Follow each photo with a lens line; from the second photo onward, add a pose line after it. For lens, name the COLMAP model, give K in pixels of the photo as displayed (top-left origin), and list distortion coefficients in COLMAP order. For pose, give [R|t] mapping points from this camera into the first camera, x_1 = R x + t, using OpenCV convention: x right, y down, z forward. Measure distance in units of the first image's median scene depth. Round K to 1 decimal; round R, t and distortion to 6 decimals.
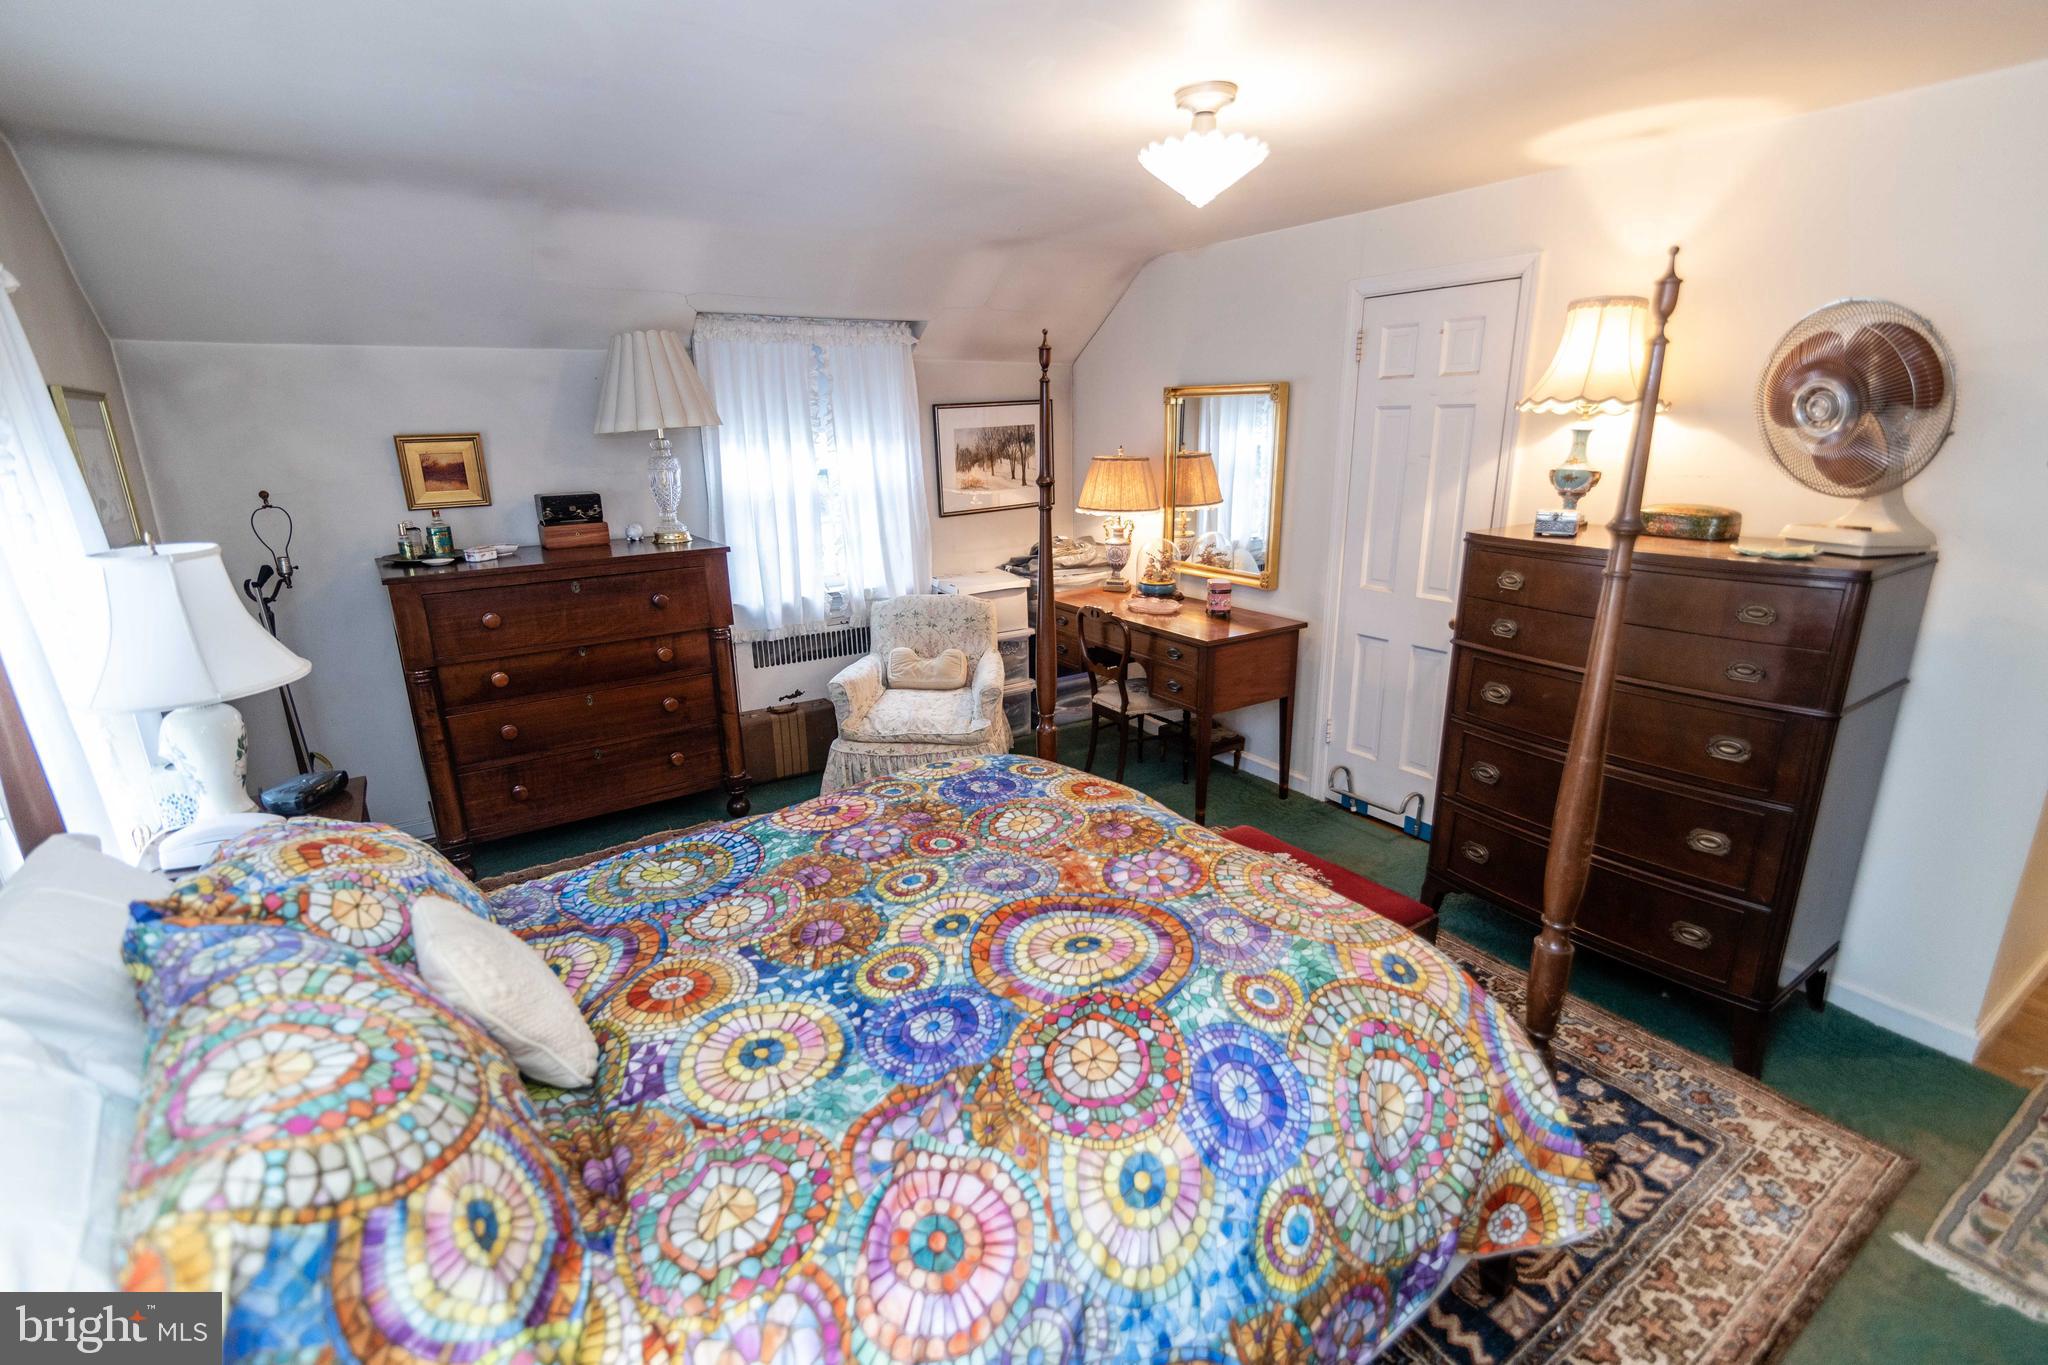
lens RADIAL K [[926.2, 0, 1026.1], [0, 926.2, 683.9], [0, 0, 1]] dist [-0.000126, 0.000059]
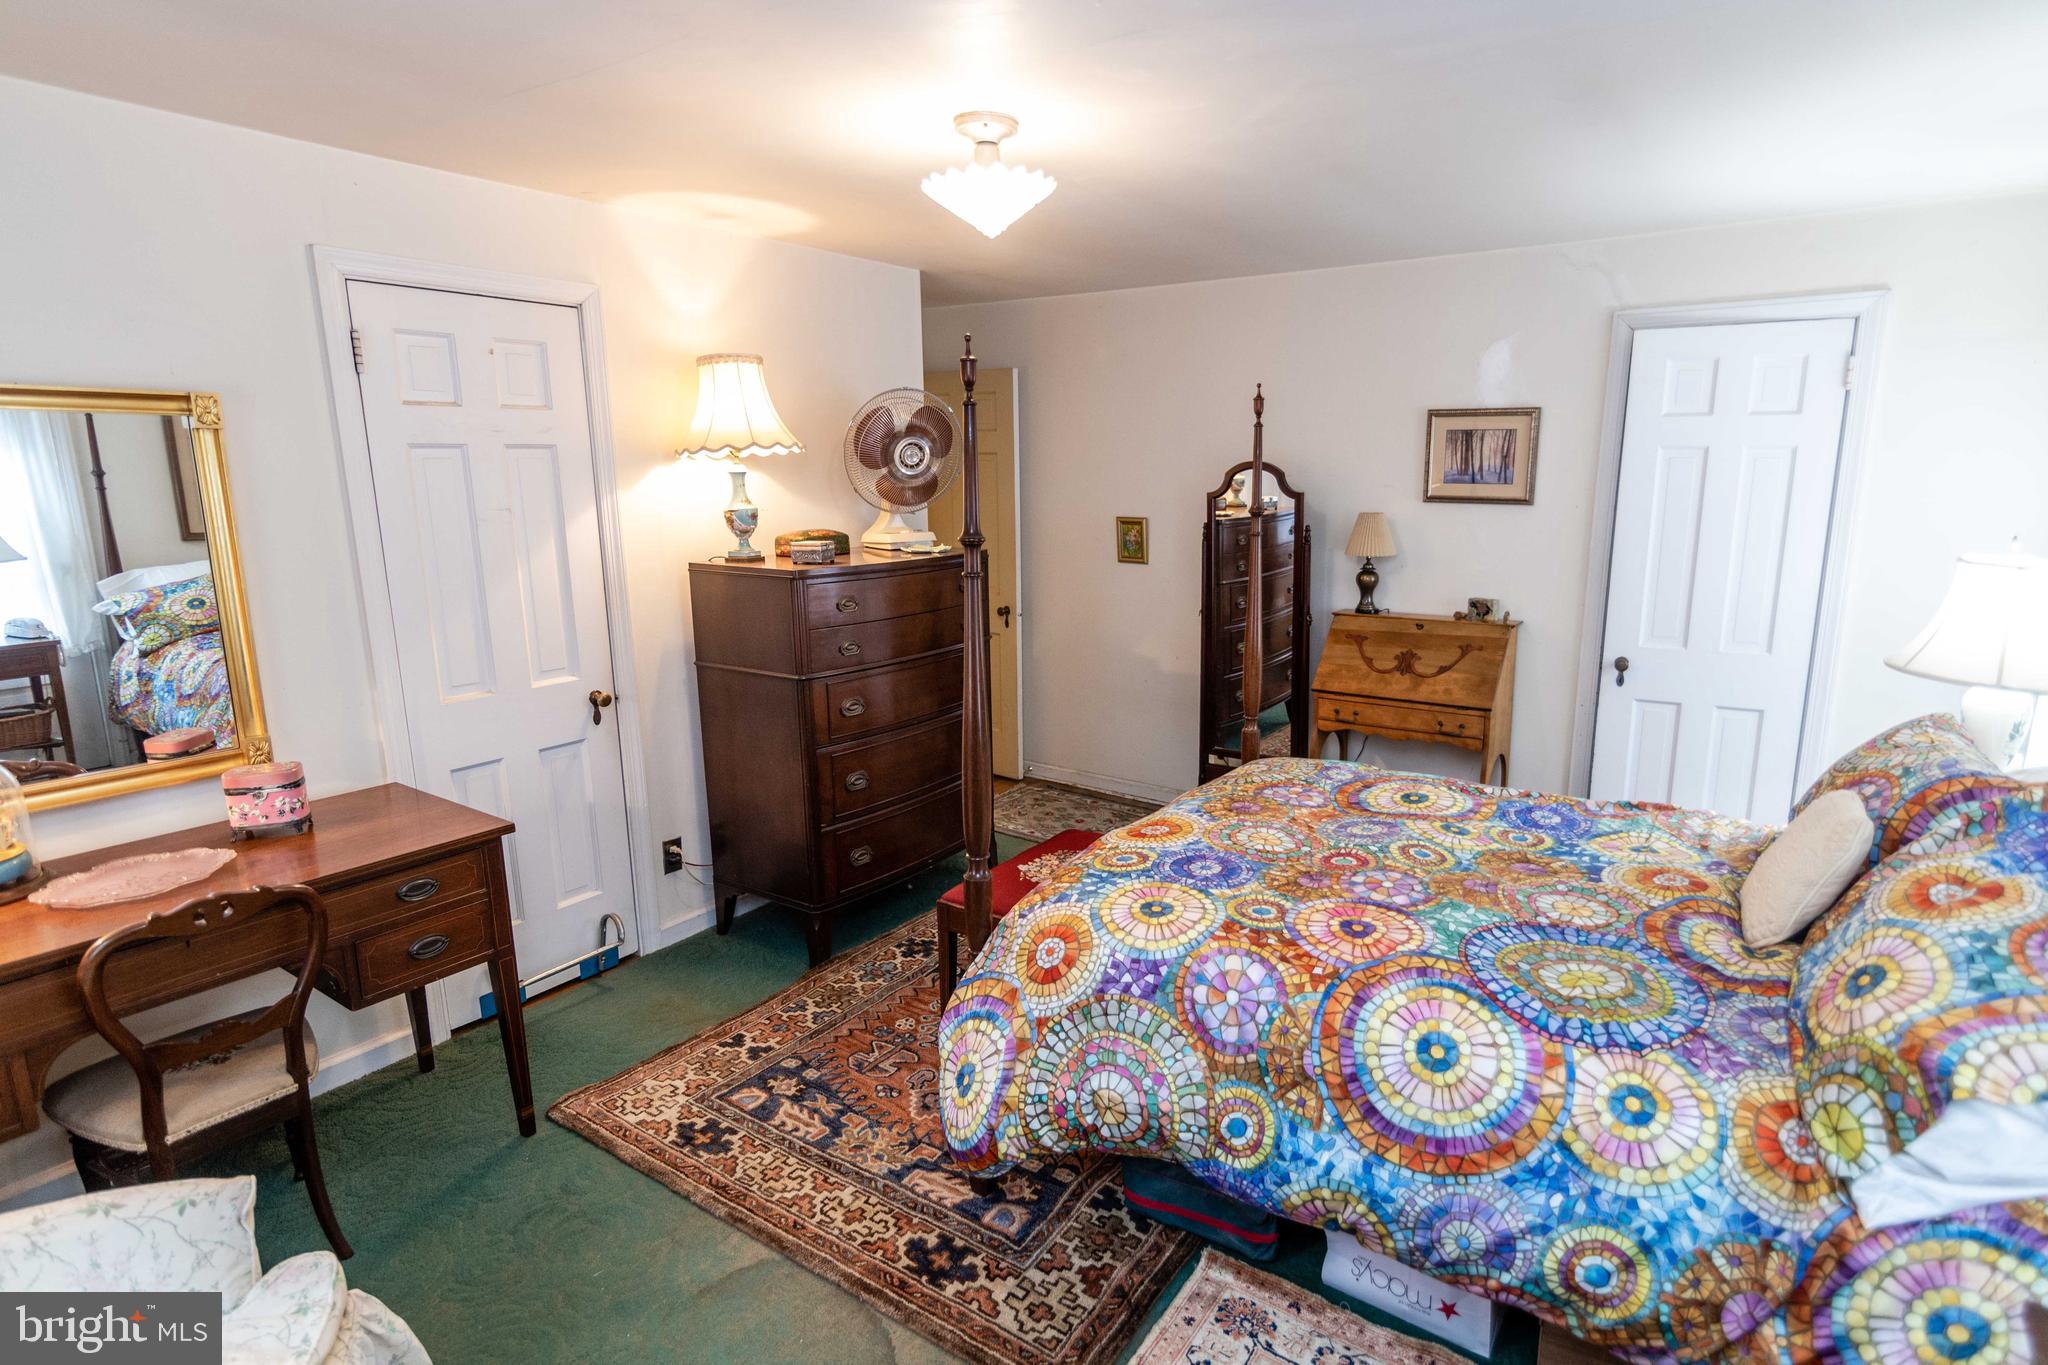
lens RADIAL K [[1051.4, 0, 1098.8], [0, 1051.4, 685.1], [0, 0, 1]] dist [0.001382, -0.000053]
pose [[-0.390438, -0.183993, 0.902056, -0.935961], [0.256382, 0.919333, 0.298488, -0.398613], [-0.884209, 0.347812, -0.311770, 1.436739]]
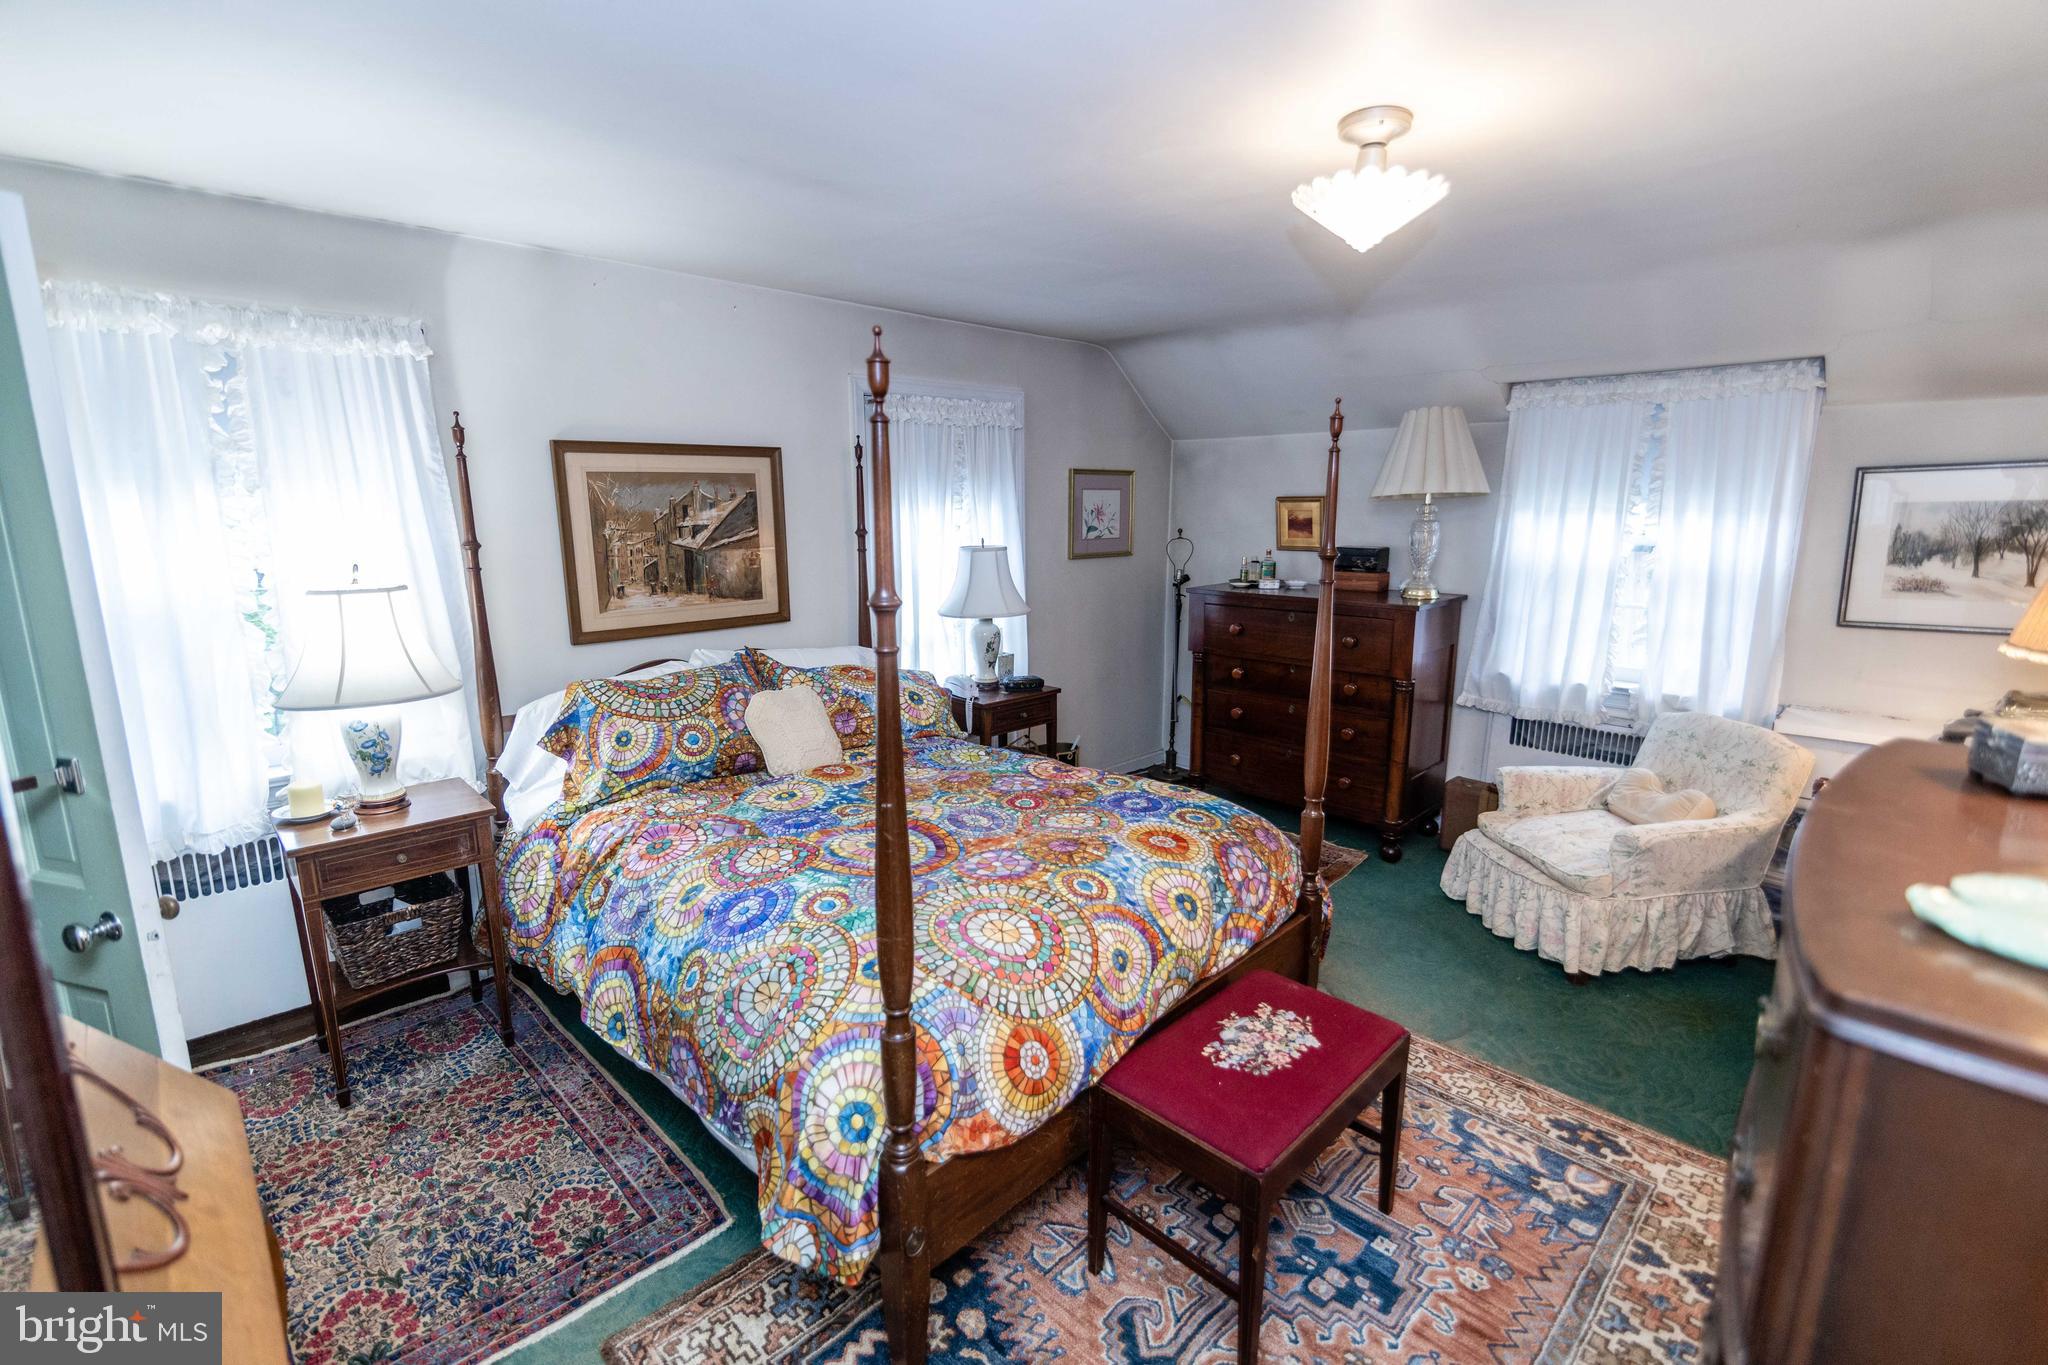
lens RADIAL K [[926.2, 0, 1031.2], [0, 926.2, 693.7], [0, 0, 1]] dist [-0.000126, 0.000059]
pose [[0.189093, 0.219792, -0.957045, 1.075249], [-0.271101, 0.948434, 0.164250, -0.184480], [0.943794, 0.228397, 0.238928, 0.611811]]
